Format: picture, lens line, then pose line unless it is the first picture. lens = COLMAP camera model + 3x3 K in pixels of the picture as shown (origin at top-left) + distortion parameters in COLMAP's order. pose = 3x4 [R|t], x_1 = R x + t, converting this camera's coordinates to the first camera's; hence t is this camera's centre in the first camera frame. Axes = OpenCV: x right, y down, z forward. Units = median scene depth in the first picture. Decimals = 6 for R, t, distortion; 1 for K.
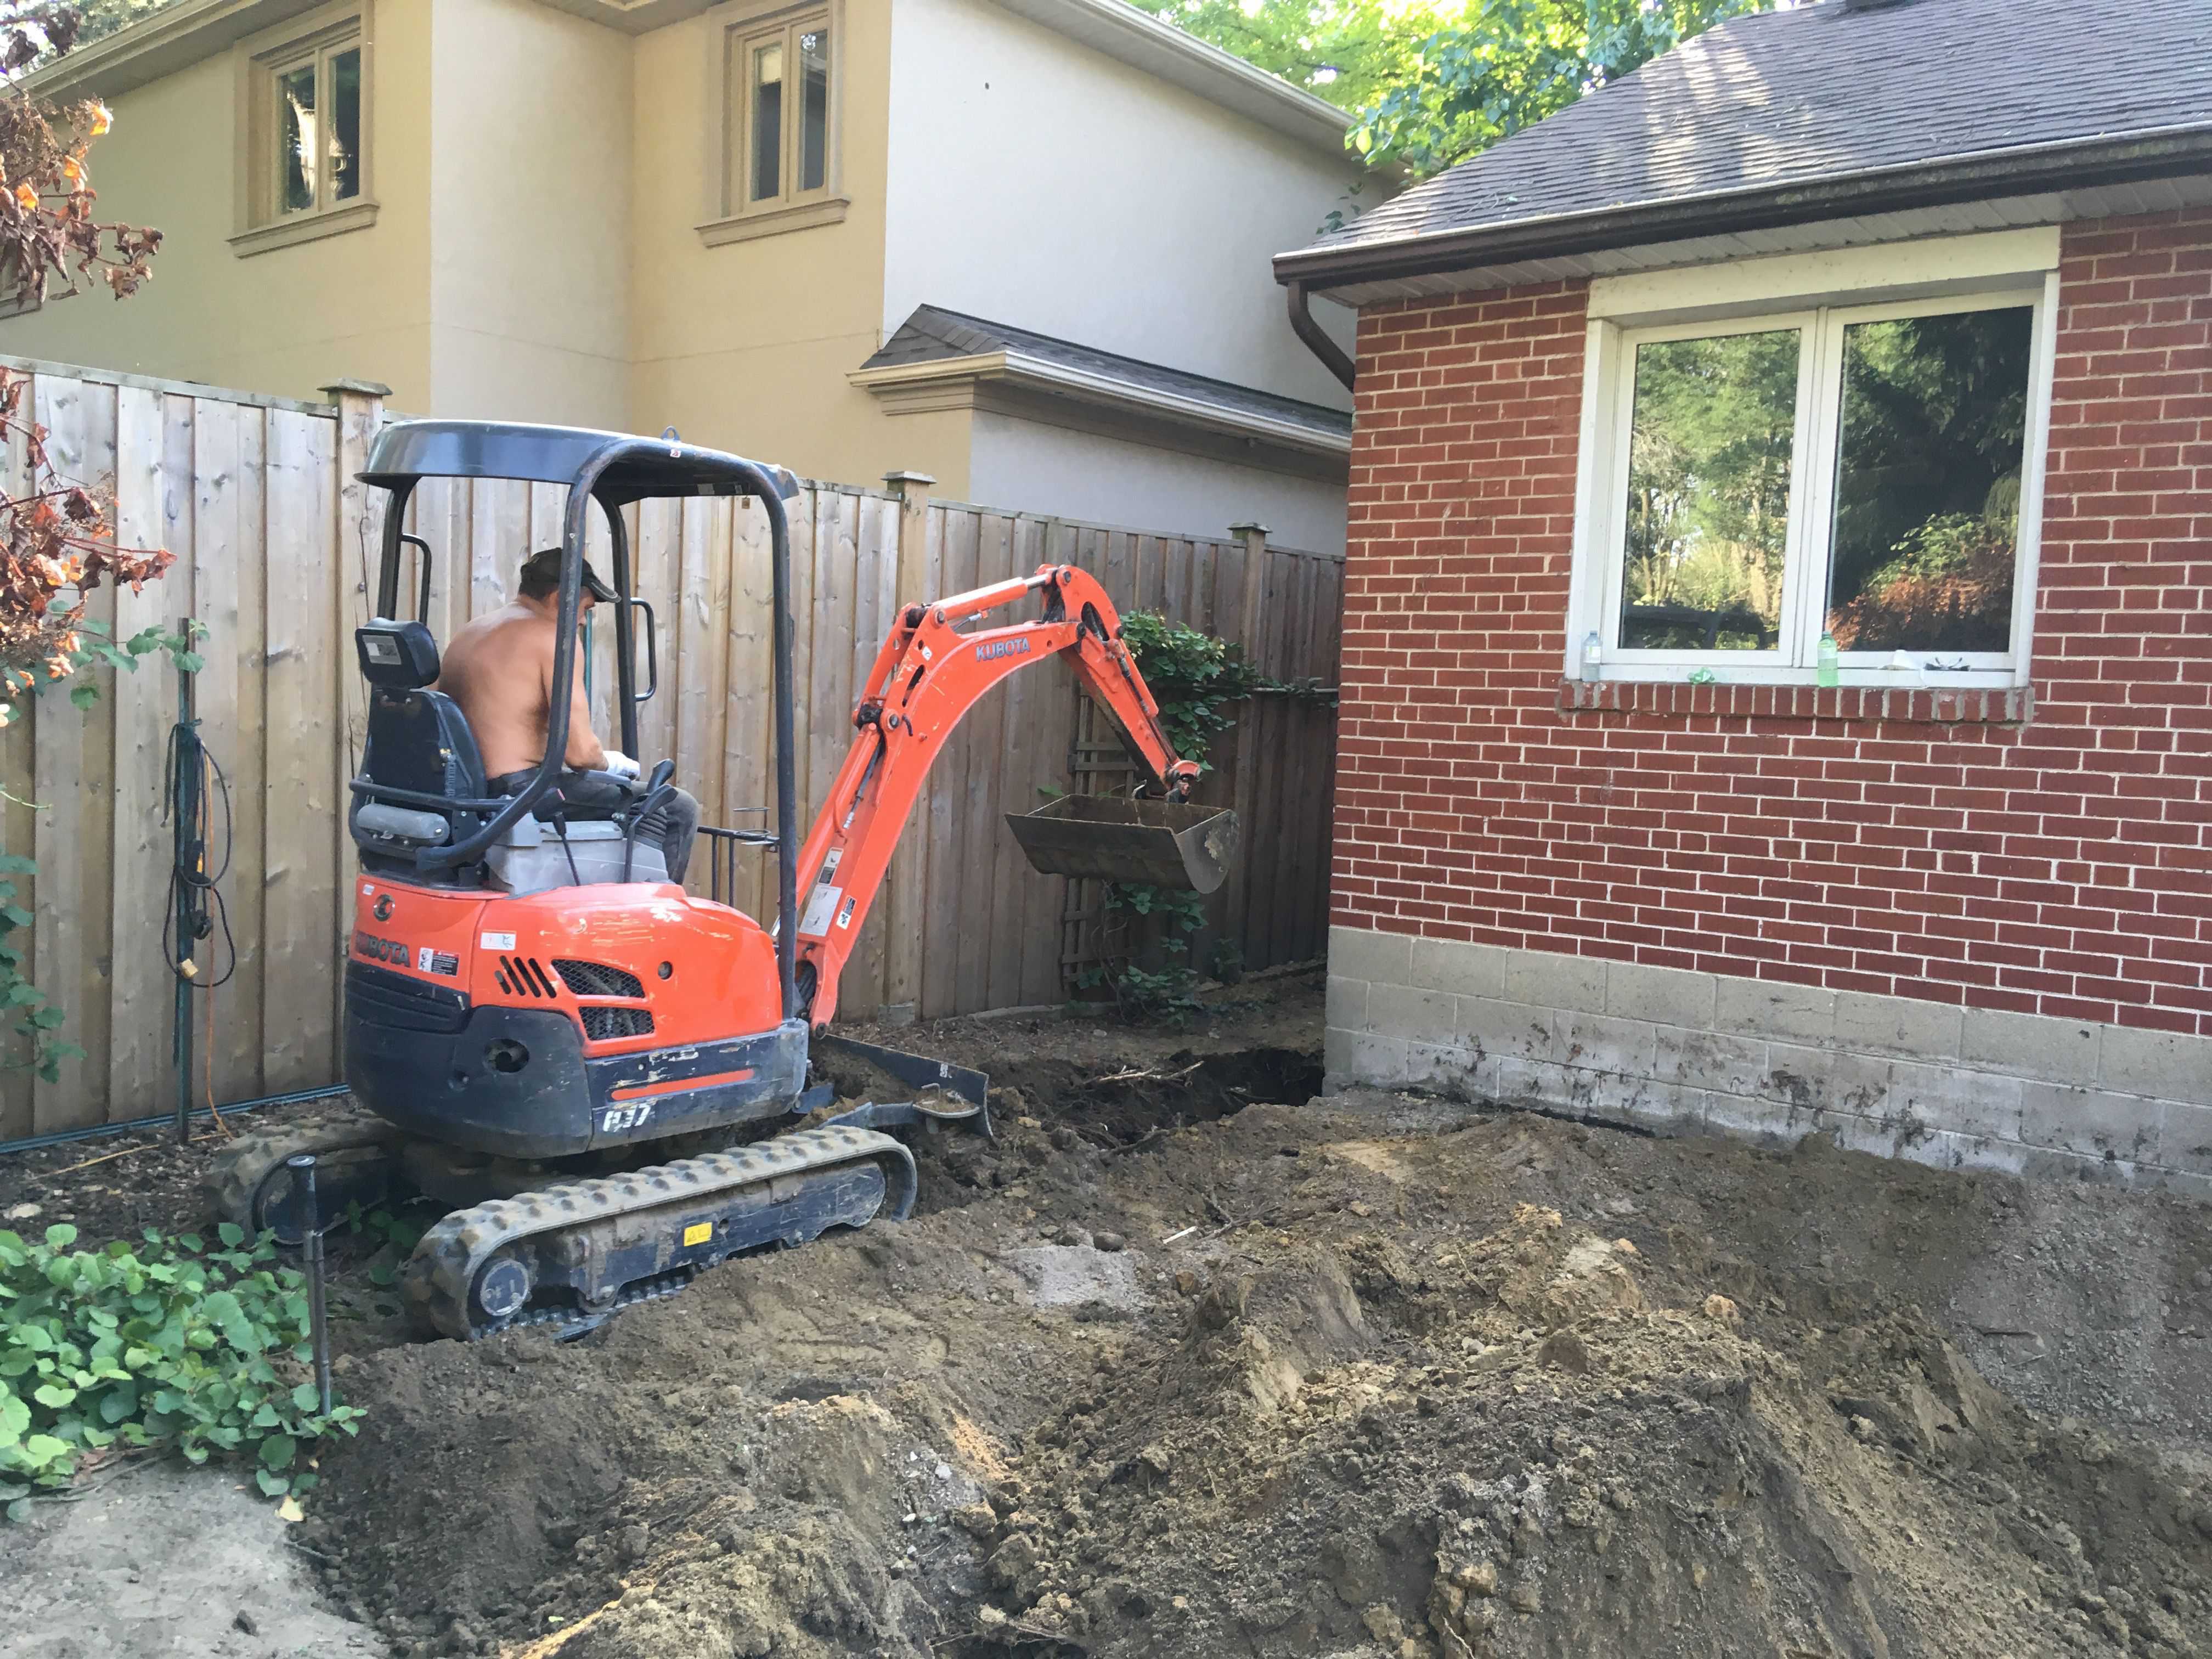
lens RADIAL K [[1855.4, 0, 1108.3], [0, 1855.4, 827.9], [0, 0, 1]] dist [0.121934, -0.185191]
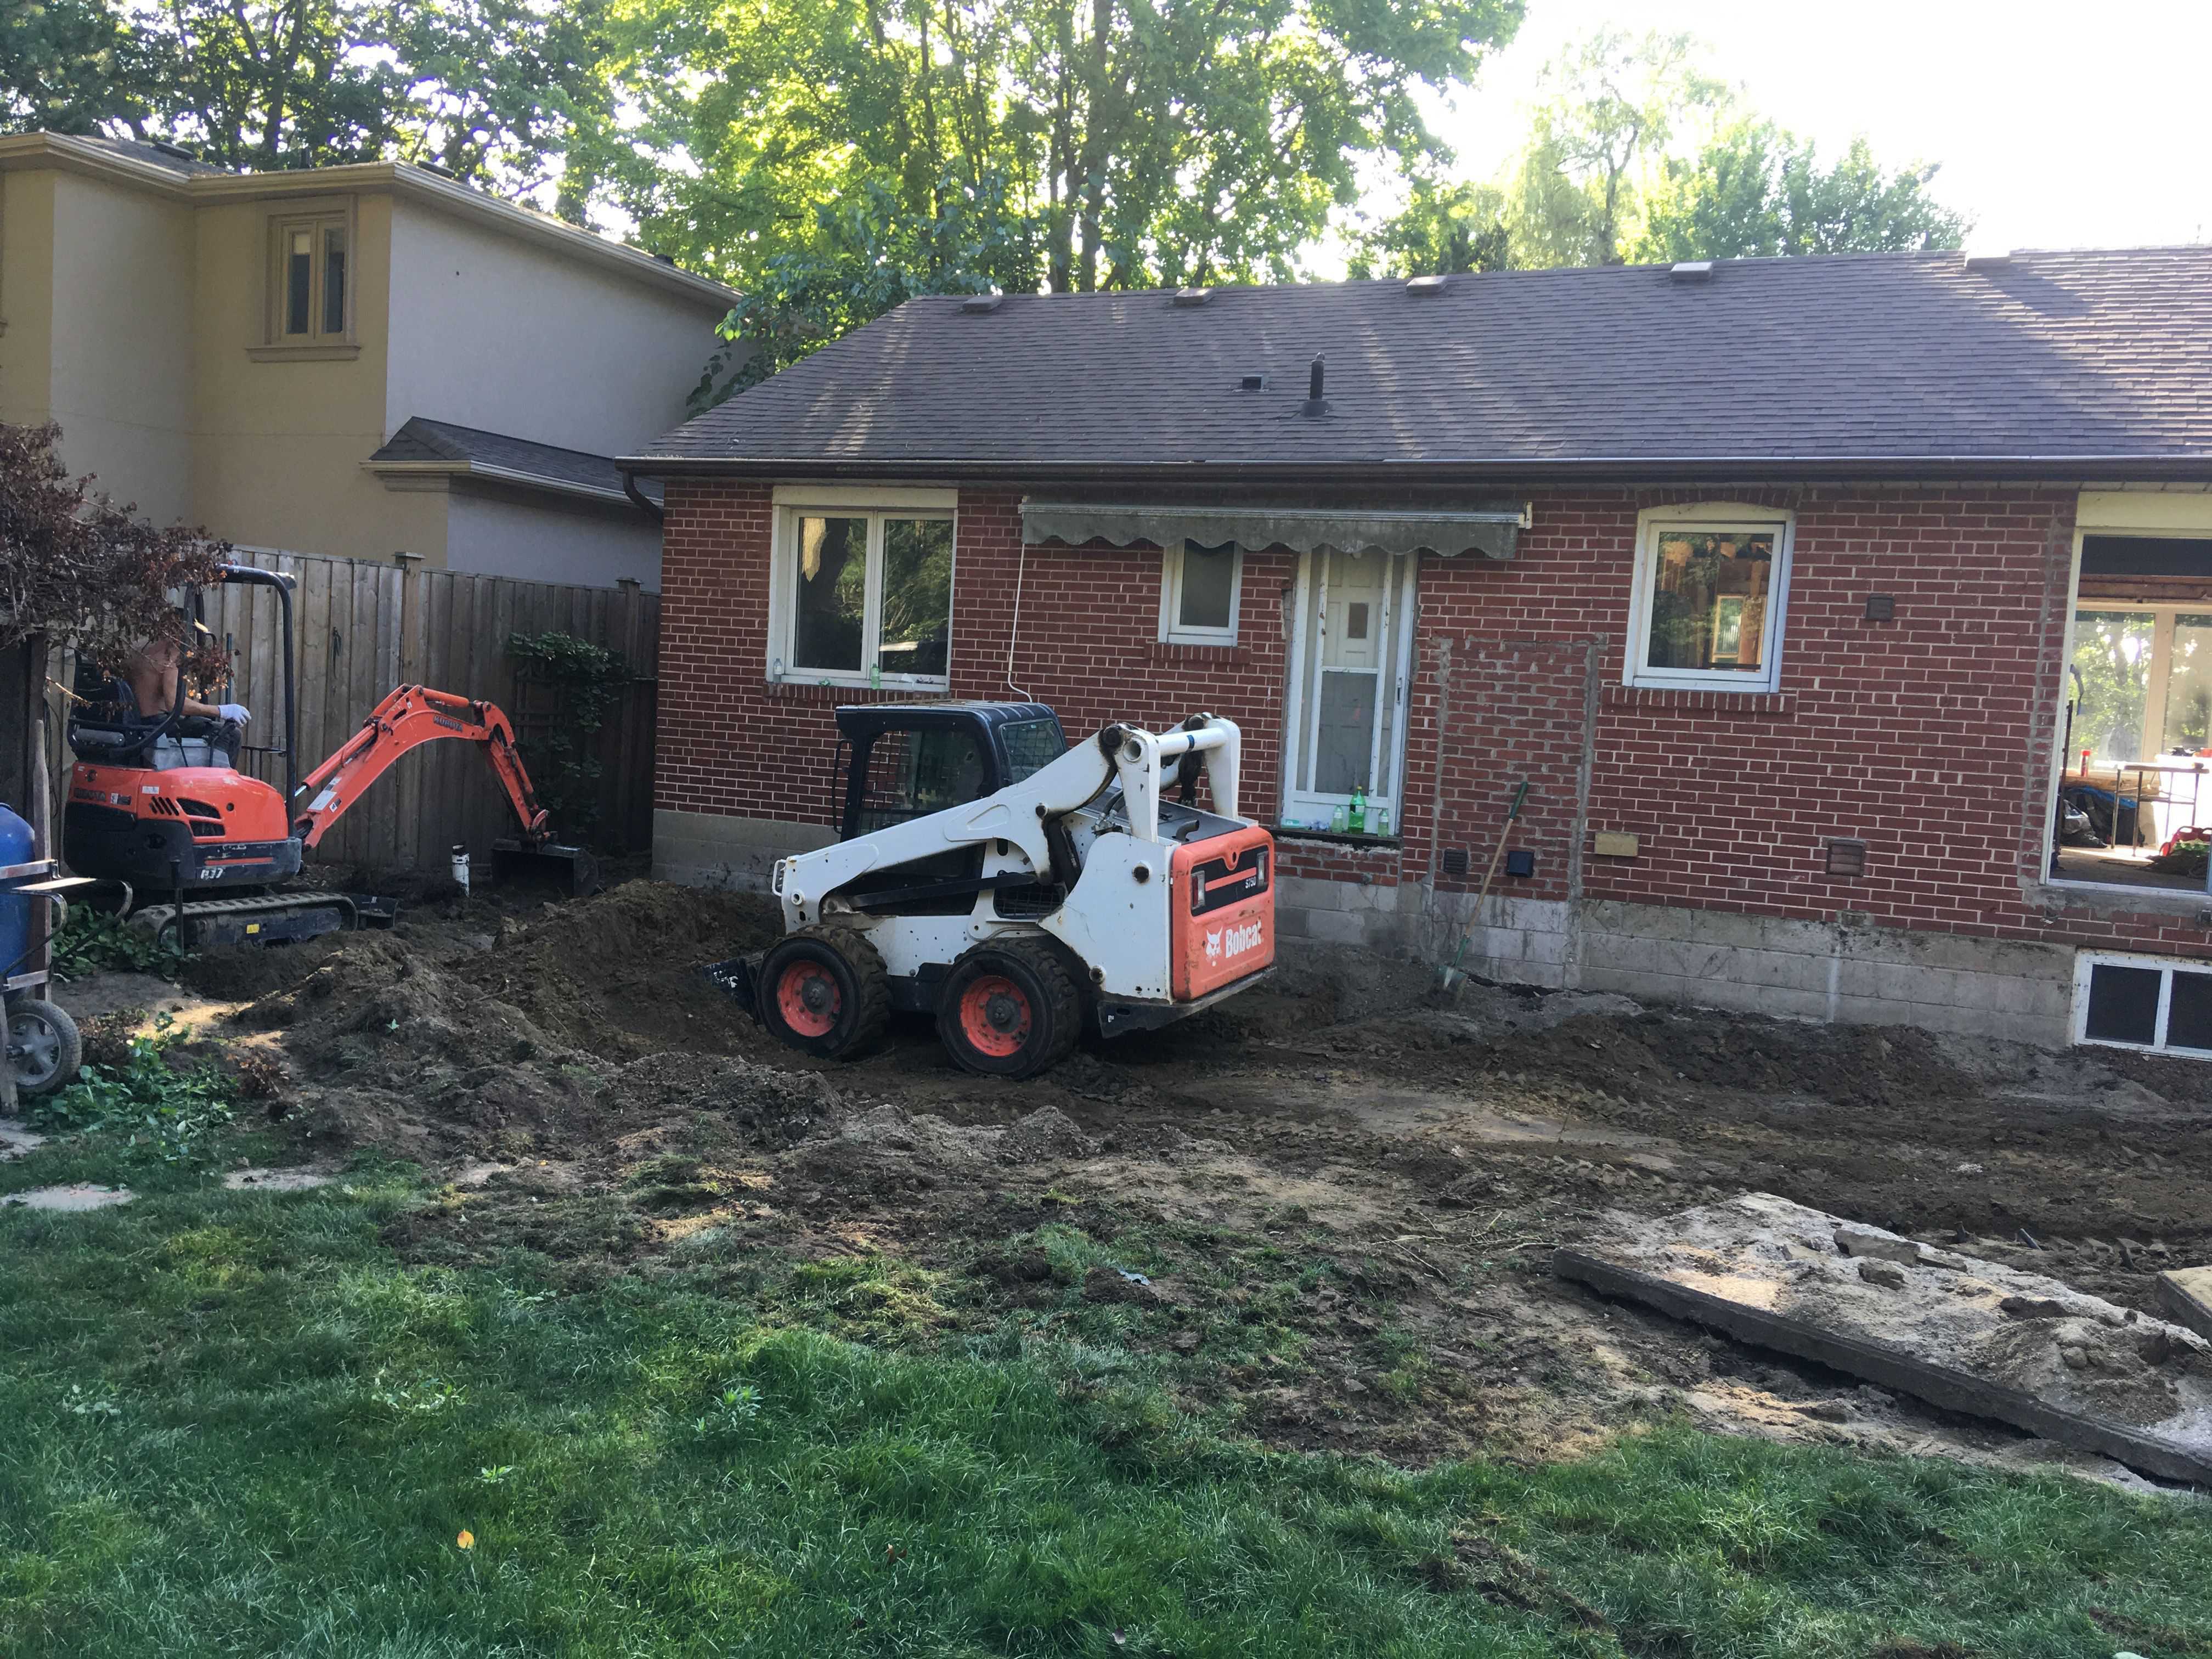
lens RADIAL K [[1855.4, 0, 1111.9], [0, 1855.4, 835.7], [0, 0, 1]] dist [0.121934, -0.185191]
pose [[0.965810, -0.000751, 0.259248, 0.080059], [-0.003838, 0.999845, 0.017193, 0.047472], [-0.259221, -0.017600, 0.965658, -0.980549]]
